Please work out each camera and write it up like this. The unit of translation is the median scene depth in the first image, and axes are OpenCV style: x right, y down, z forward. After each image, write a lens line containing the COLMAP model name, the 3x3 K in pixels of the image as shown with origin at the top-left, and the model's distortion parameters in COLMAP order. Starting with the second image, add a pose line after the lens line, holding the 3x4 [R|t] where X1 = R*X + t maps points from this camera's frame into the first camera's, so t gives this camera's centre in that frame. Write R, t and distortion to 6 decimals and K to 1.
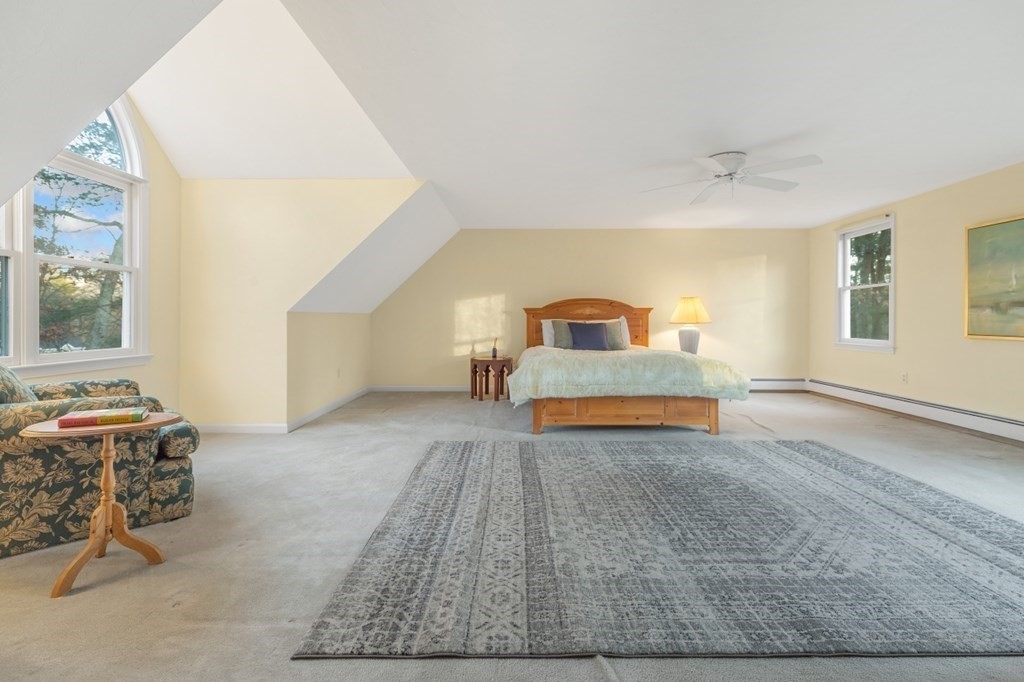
lens RADIAL K [[463.0, 0, 514.0], [0, 463.0, 323.7], [0, 0, 1]] dist [0.004101, 0.000491]
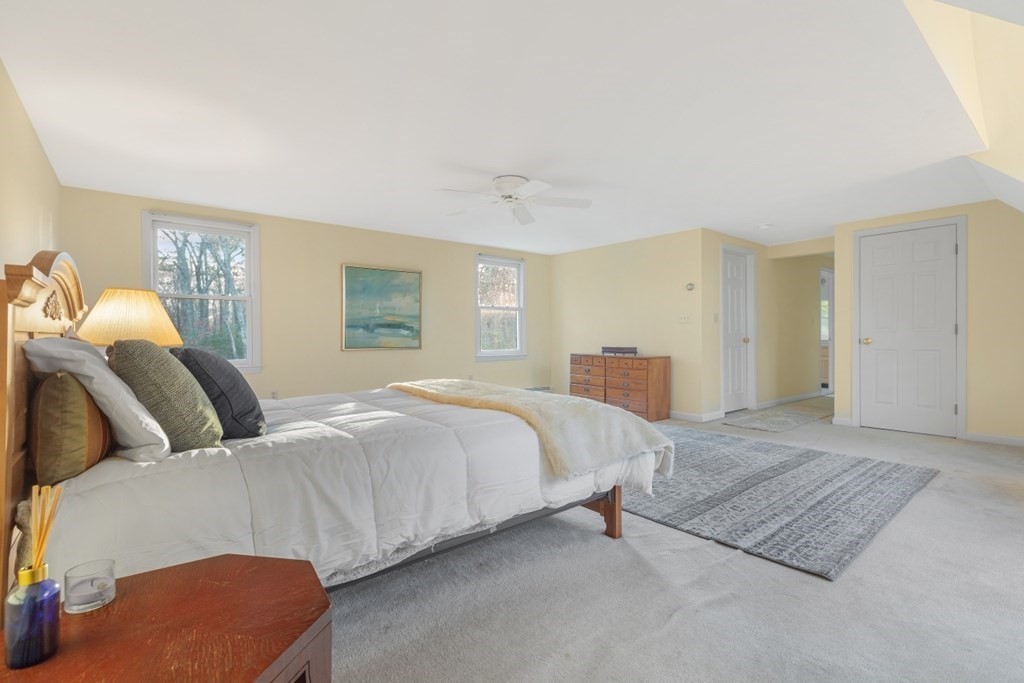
lens RADIAL K [[476.7, 0, 512.0], [0, 476.7, 341.5], [0, 0, 1]] dist [0.000459, 0.000070]
pose [[-0.641849, -0.007902, 0.766790, -0.484854], [0.009717, 0.999783, 0.018436, -0.021464], [-0.766769, 0.019284, -0.641633, 2.211160]]
